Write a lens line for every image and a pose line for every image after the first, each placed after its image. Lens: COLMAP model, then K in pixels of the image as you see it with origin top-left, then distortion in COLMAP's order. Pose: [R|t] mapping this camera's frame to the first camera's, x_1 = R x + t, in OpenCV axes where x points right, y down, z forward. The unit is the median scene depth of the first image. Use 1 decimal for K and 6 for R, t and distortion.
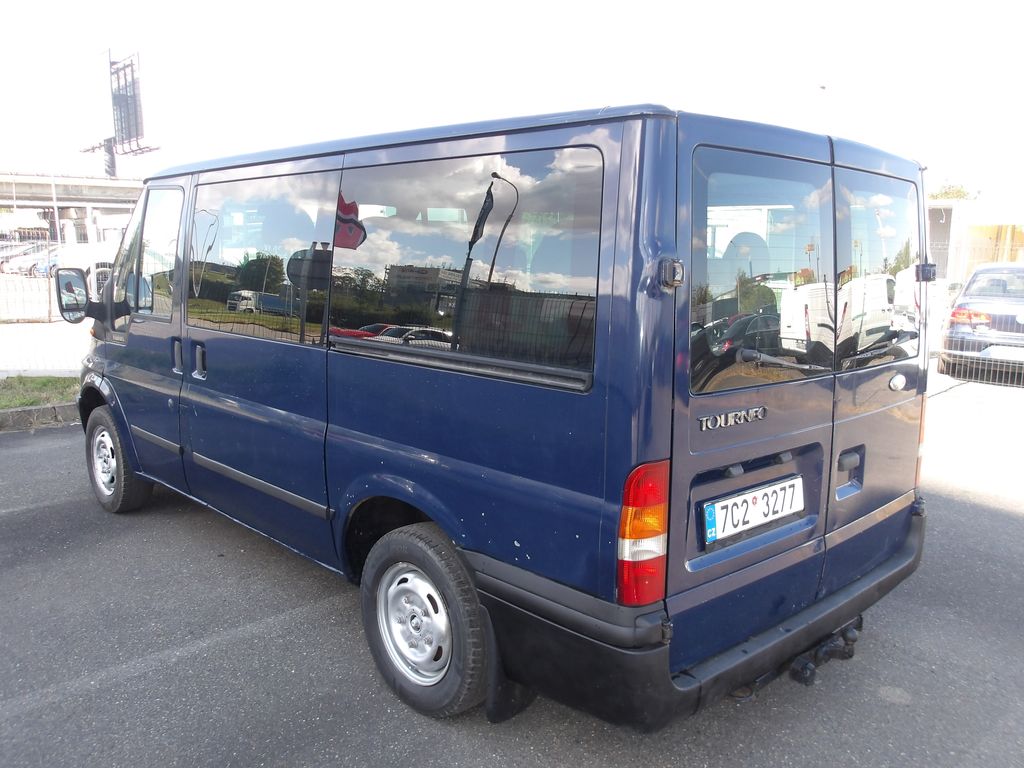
lens RADIAL K [[863.4, 0, 513.7], [0, 863.4, 382.1], [0, 0, 1]] dist [0.019340, -0.007008]
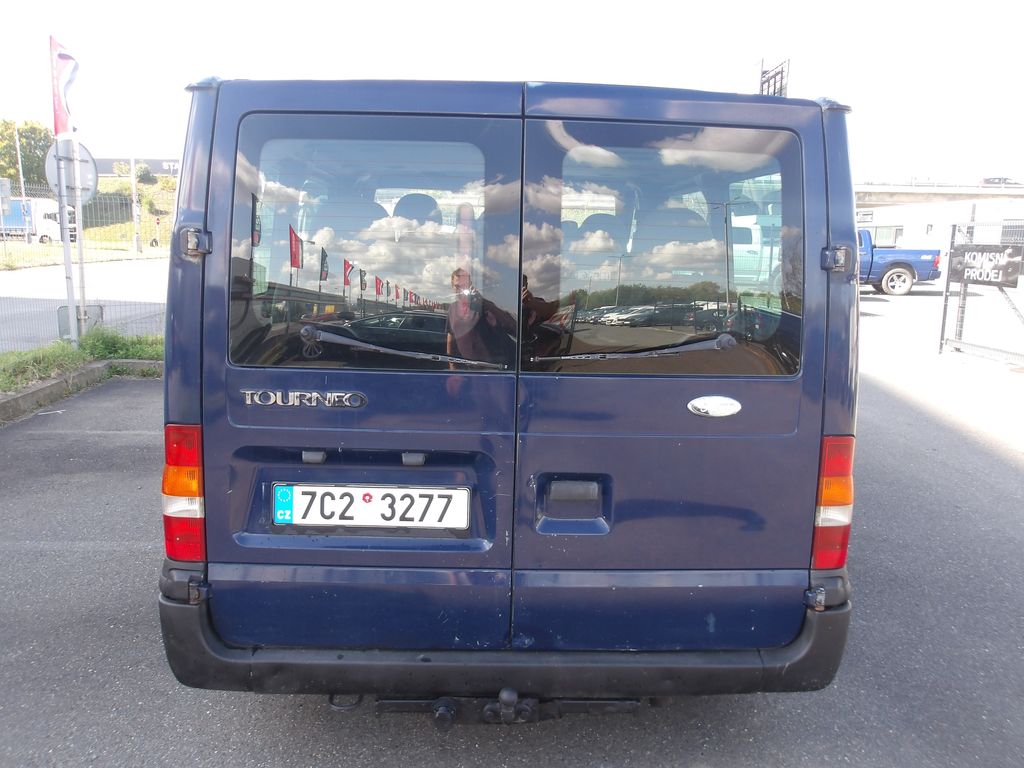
lens RADIAL K [[863.4, 0, 510.1], [0, 863.4, 384.7], [0, 0, 1]] dist [0.019340, -0.007008]
pose [[0.750132, 0.115118, -0.651191, 0.996478], [-0.114103, 0.992493, 0.044014, -0.039102], [0.651370, 0.041287, 0.757636, 0.416550]]
